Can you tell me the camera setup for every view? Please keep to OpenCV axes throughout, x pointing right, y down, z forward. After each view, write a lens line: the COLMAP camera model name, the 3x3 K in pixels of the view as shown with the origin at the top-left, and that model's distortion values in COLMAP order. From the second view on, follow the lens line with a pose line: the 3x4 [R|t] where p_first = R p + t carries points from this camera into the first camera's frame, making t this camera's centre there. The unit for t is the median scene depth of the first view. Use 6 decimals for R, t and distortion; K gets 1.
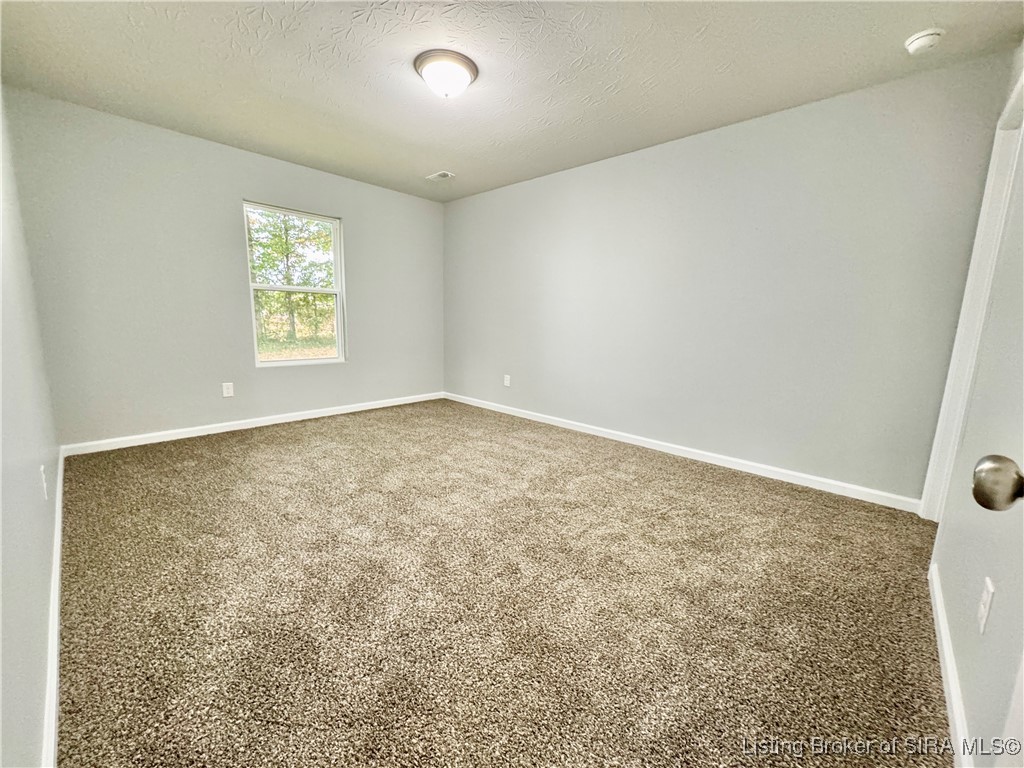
lens RADIAL K [[408.4, 0, 513.5], [0, 408.4, 386.0], [0, 0, 1]] dist [-0.000350, -0.000067]
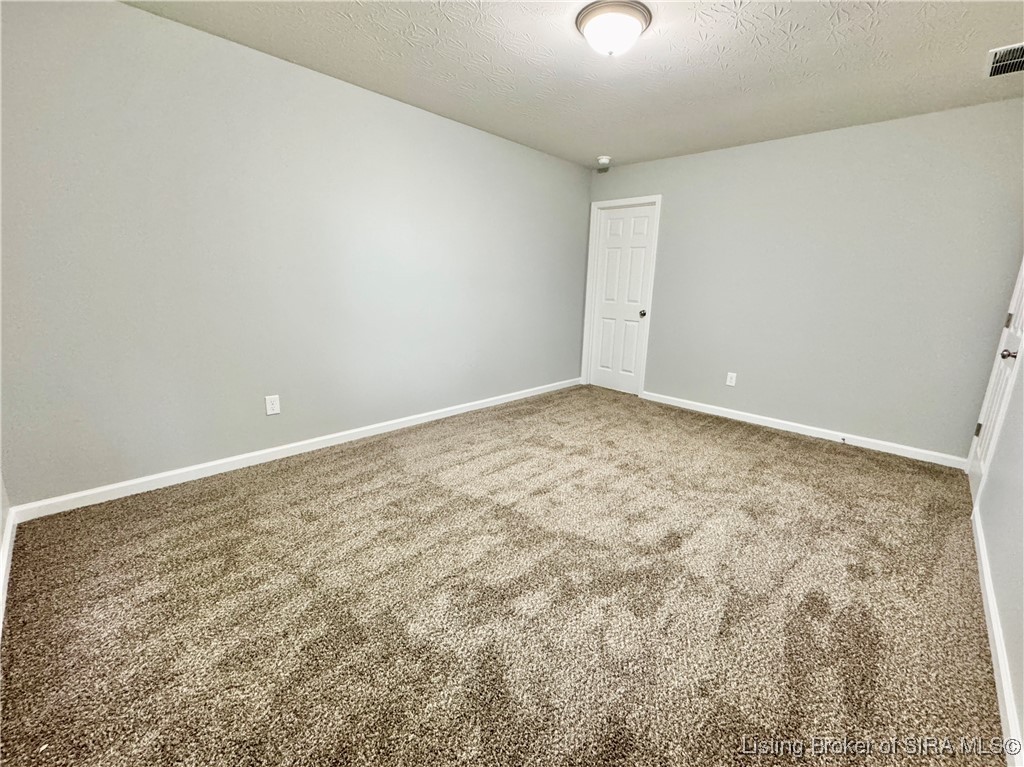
lens RADIAL K [[408.4, 0, 513.5], [0, 408.4, 385.5], [0, 0, 1]] dist [-0.000350, -0.000067]
pose [[0.036532, -0.259556, 0.965037, -0.865735], [0.138916, 0.957625, 0.252304, -0.215544], [-0.989630, 0.124842, 0.071041, 0.935789]]
